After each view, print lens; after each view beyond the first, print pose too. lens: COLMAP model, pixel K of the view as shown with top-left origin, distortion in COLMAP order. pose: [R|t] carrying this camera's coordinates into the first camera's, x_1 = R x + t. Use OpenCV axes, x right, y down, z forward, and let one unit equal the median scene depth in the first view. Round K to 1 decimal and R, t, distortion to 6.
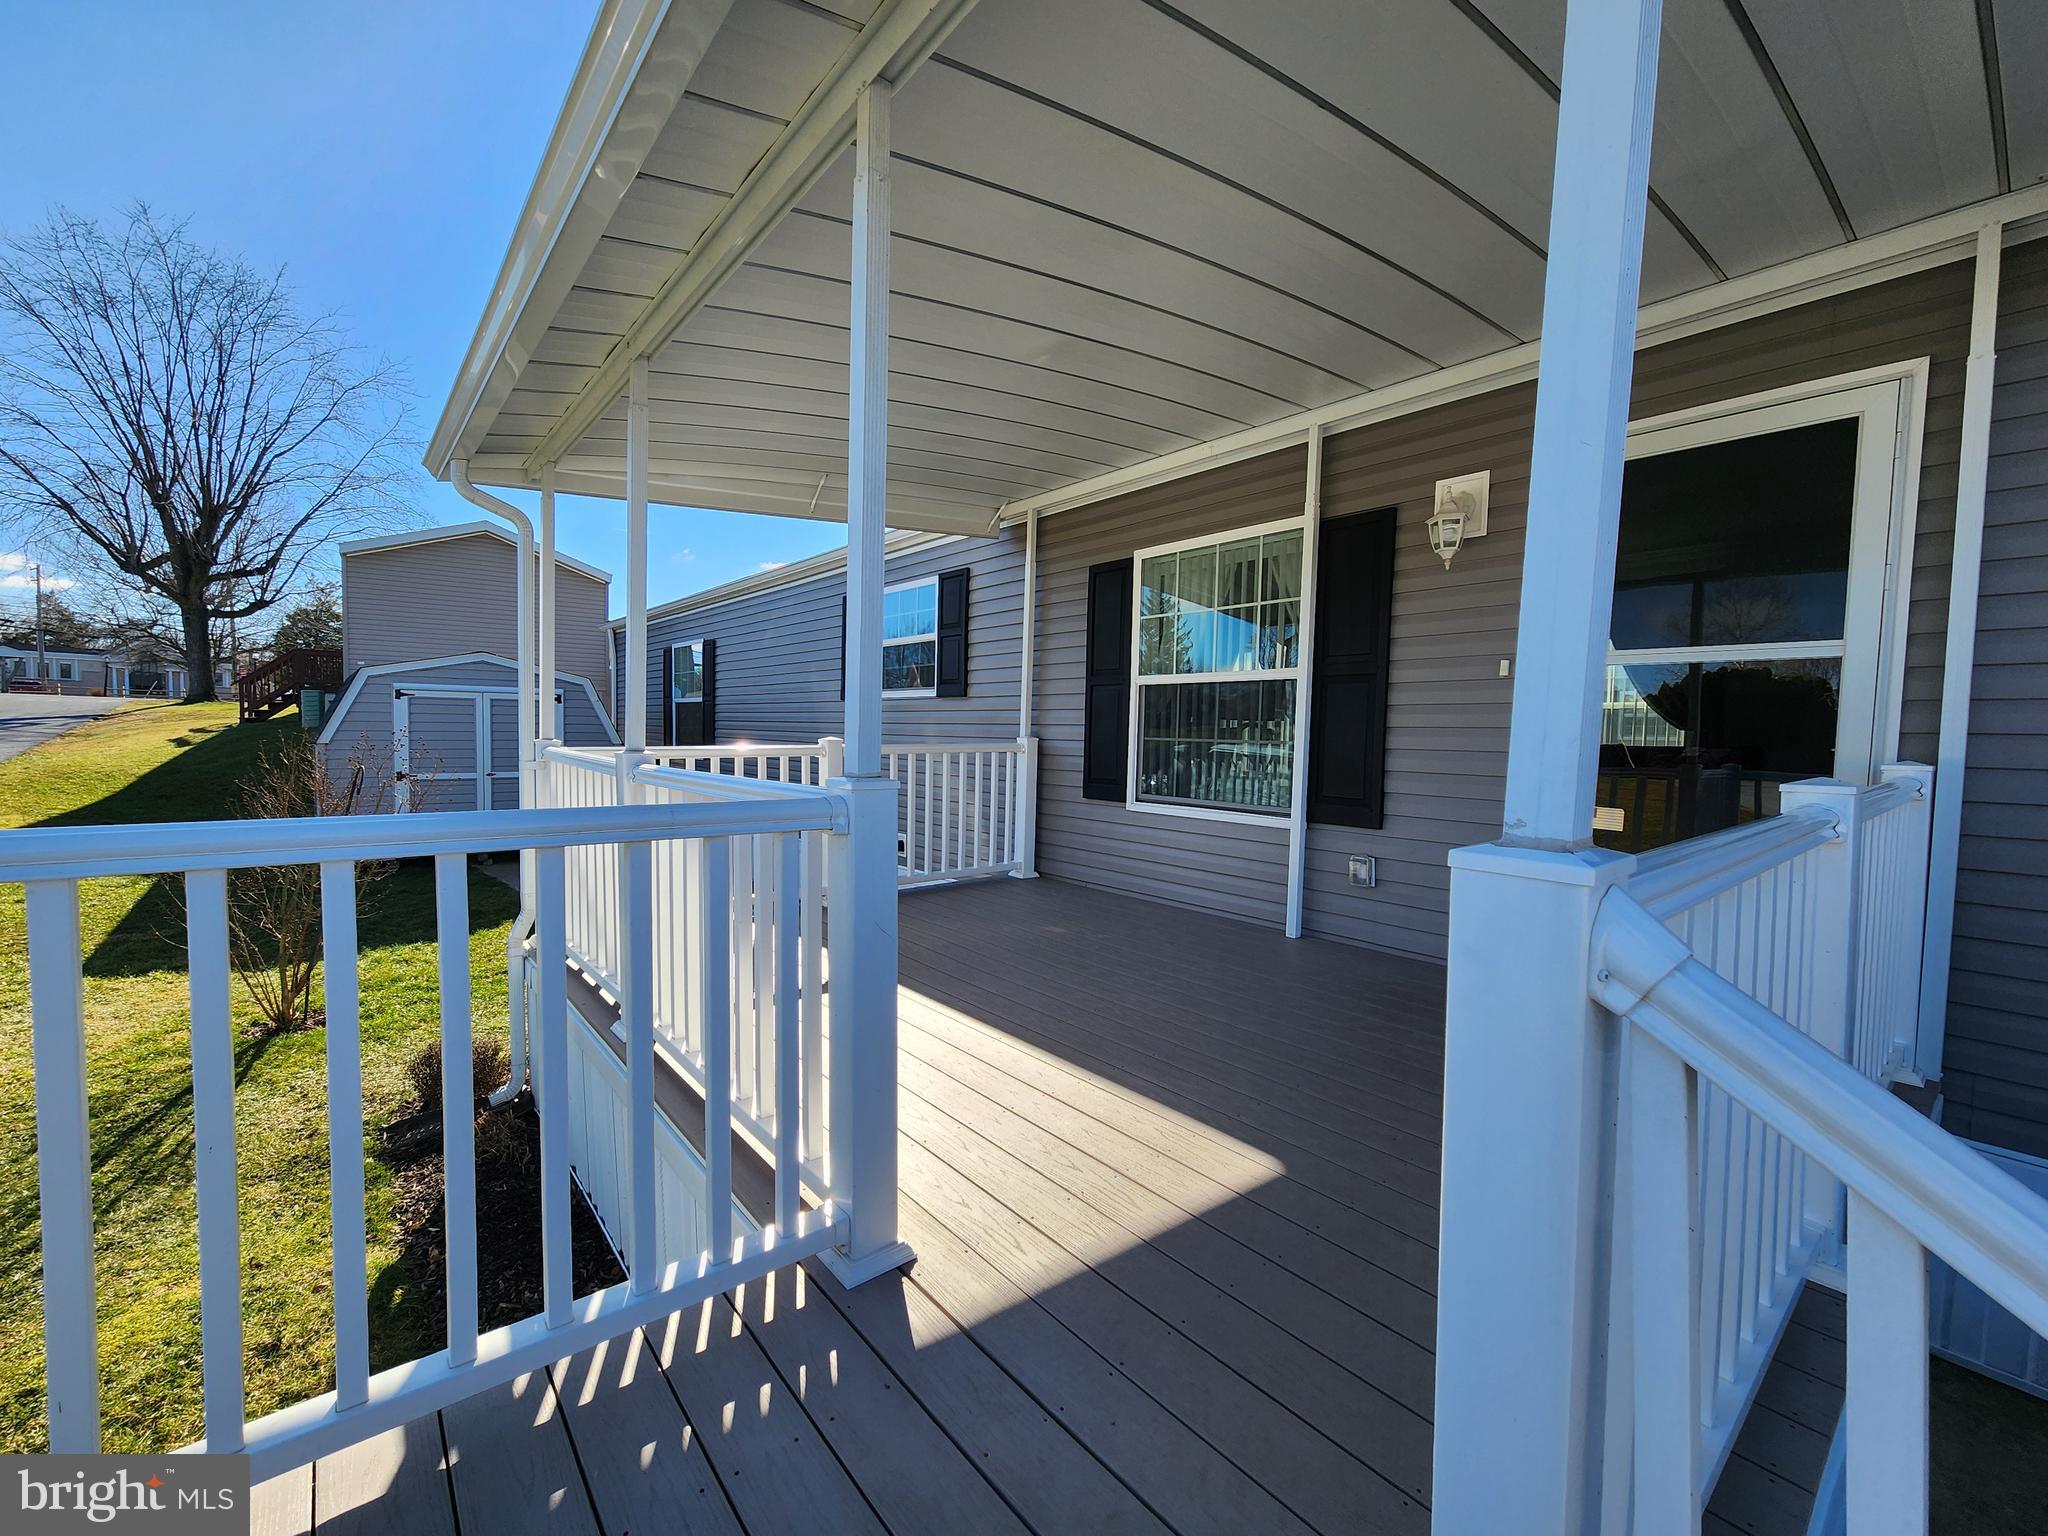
lens RADIAL K [[823.2, 0, 1013.3], [0, 823.2, 766.8], [0, 0, 1]] dist [0.002550, 0.000308]
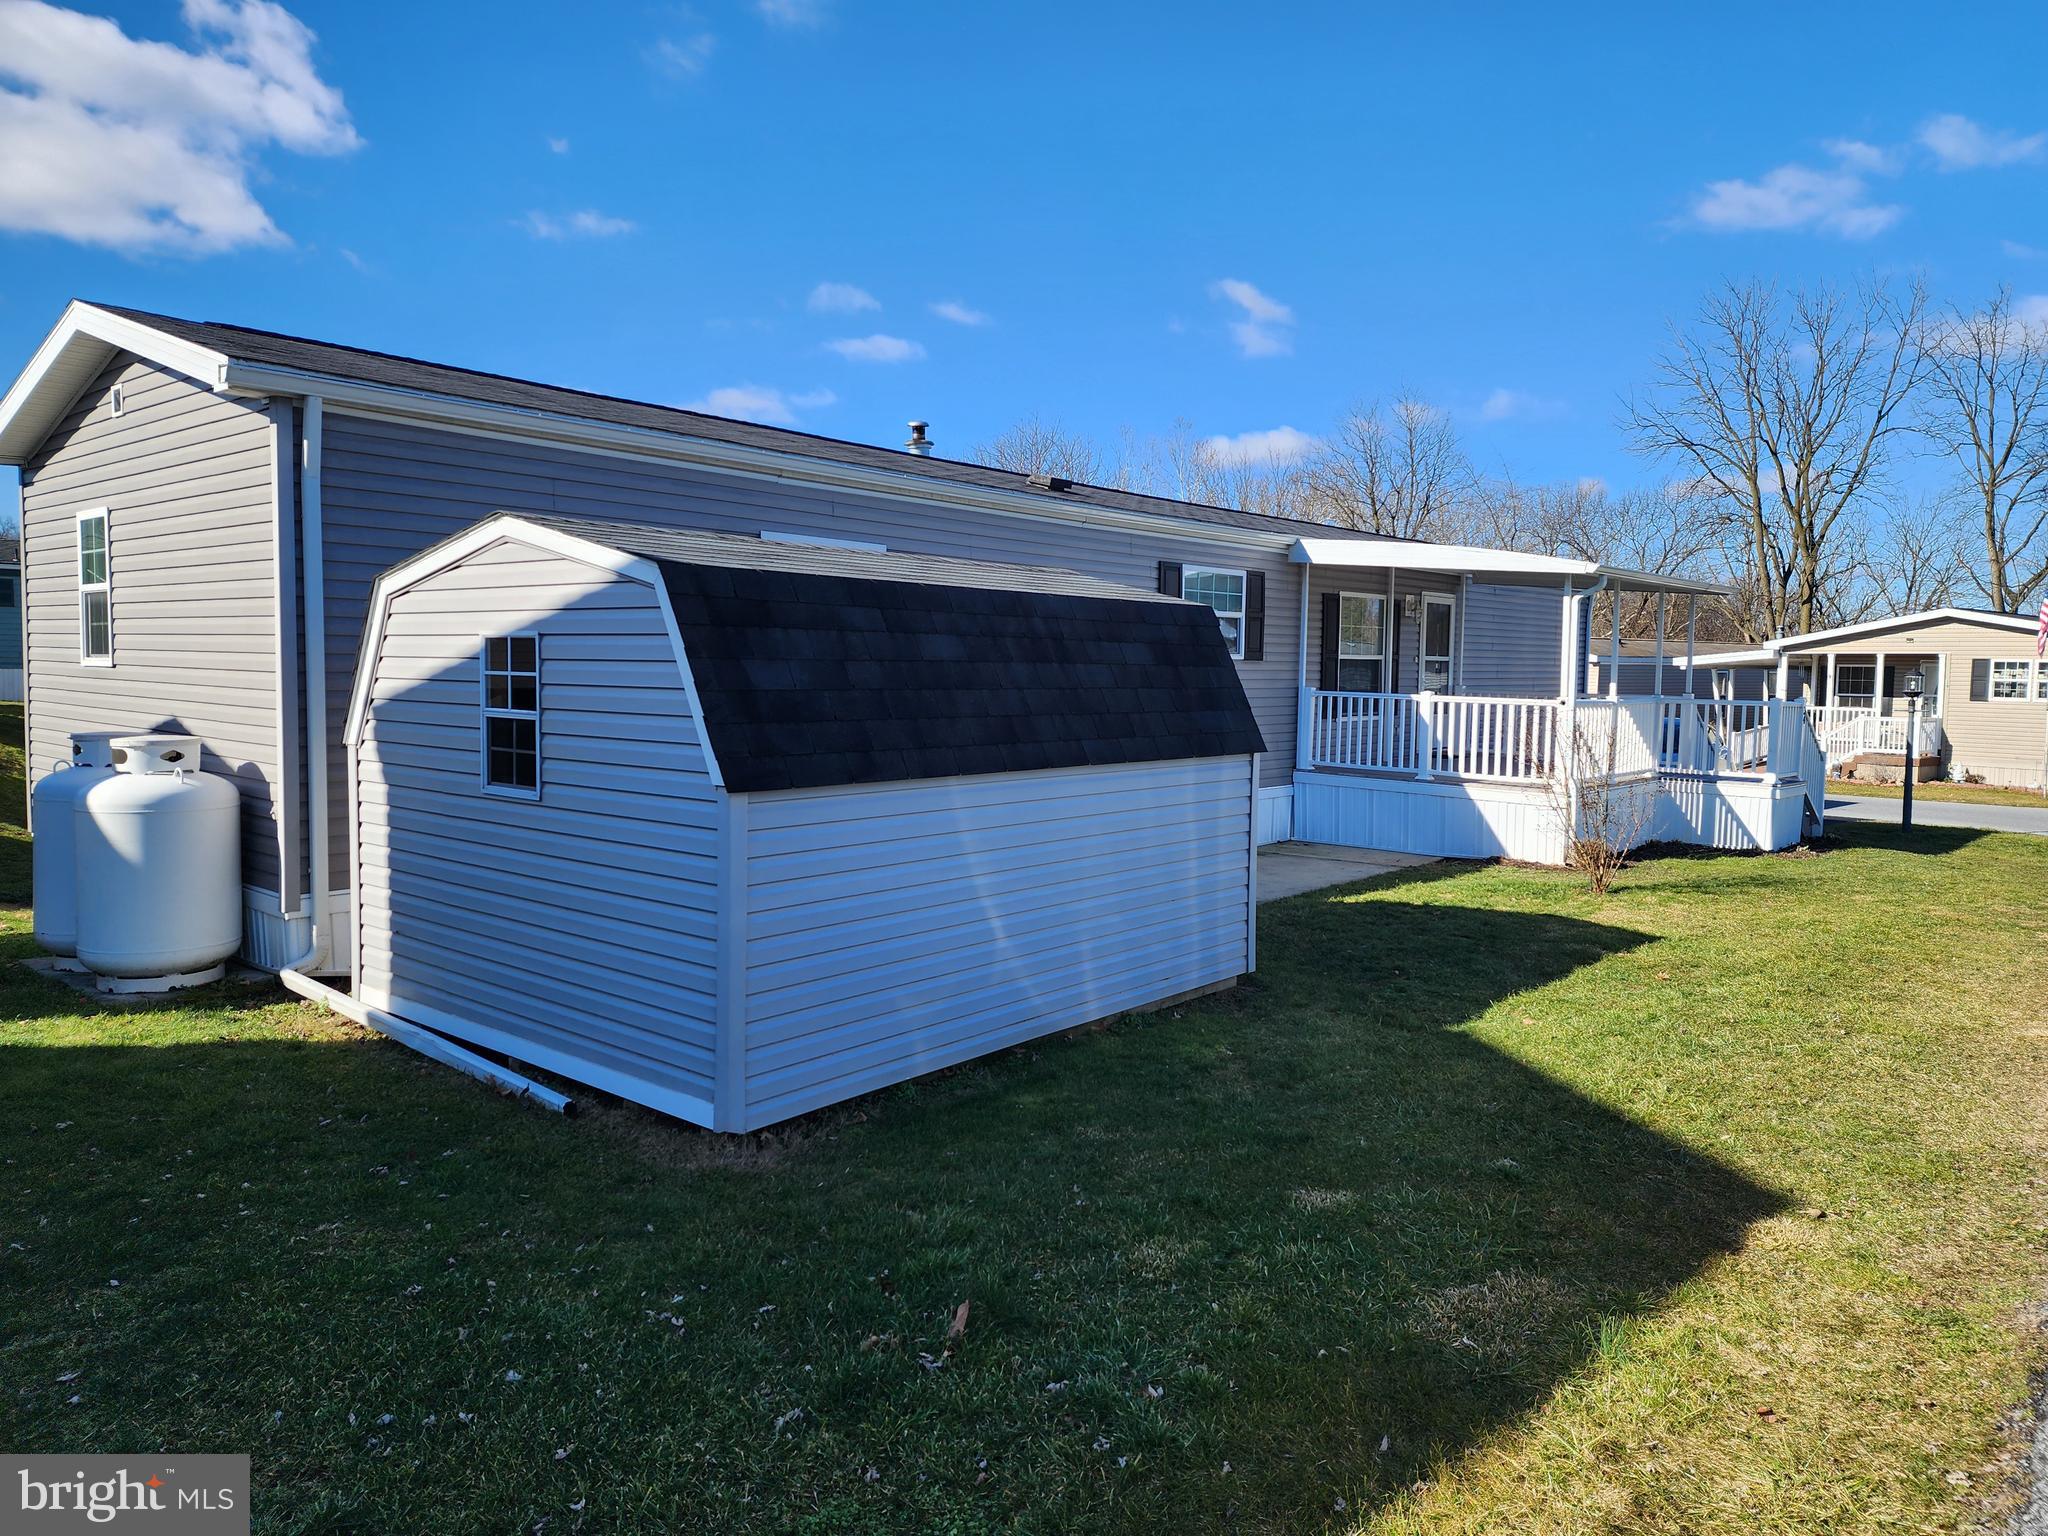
lens RADIAL K [[1416.4, 0, 1024.0], [0, 1416.4, 768.0], [0, 0, 1]] dist [0.060281, -0.001385]
pose [[-0.177794, -0.089630, 0.979977, -2.384740], [0.029583, 0.994907, 0.096363, -0.151508], [-0.983623, 0.046123, -0.174237, 1.832464]]
